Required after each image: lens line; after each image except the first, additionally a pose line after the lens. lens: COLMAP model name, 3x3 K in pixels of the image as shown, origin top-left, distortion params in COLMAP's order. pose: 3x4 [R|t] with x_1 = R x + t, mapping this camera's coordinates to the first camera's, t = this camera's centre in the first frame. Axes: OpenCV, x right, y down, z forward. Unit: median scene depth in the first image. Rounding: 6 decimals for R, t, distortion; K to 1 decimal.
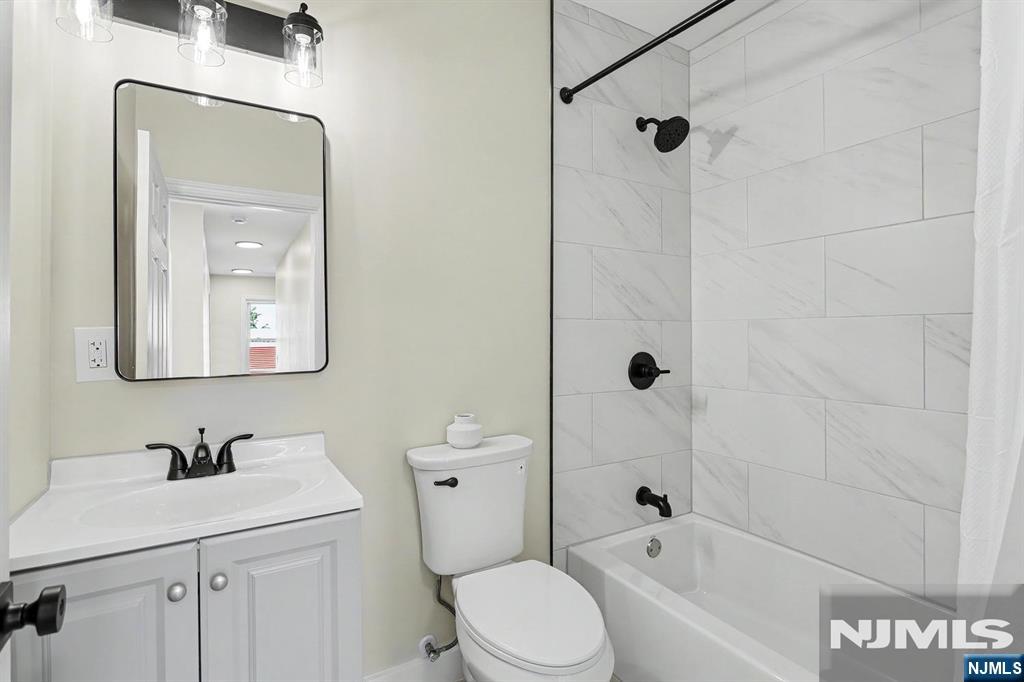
lens RADIAL K [[493.2, 0, 514.8], [0, 493.2, 335.8], [0, 0, 1]] dist [-0.005290, -0.000515]
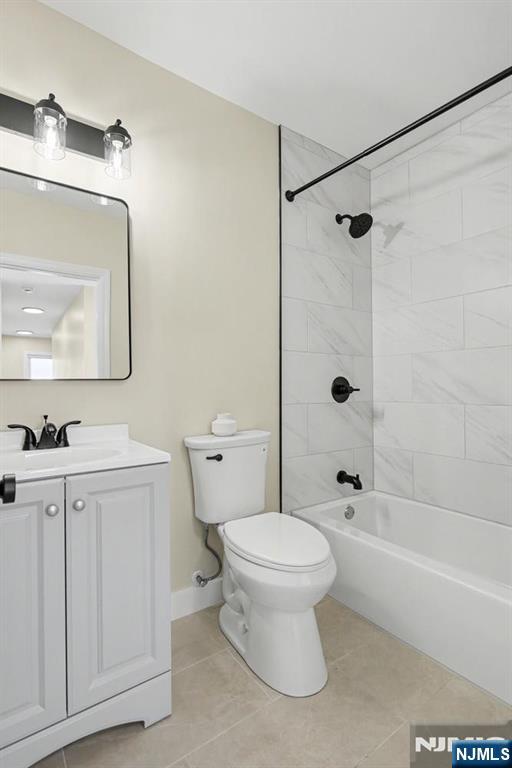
lens RADIAL K [[369.9, 0, 253.5], [0, 369.9, 385.1], [0, 0, 1]] dist [-0.005290, -0.000515]
pose [[0.997494, -0.001208, 0.070734, -0.075463], [0.001898, 0.999951, -0.009686, 0.072277], [-0.070719, 0.009796, 0.997448, -0.060212]]
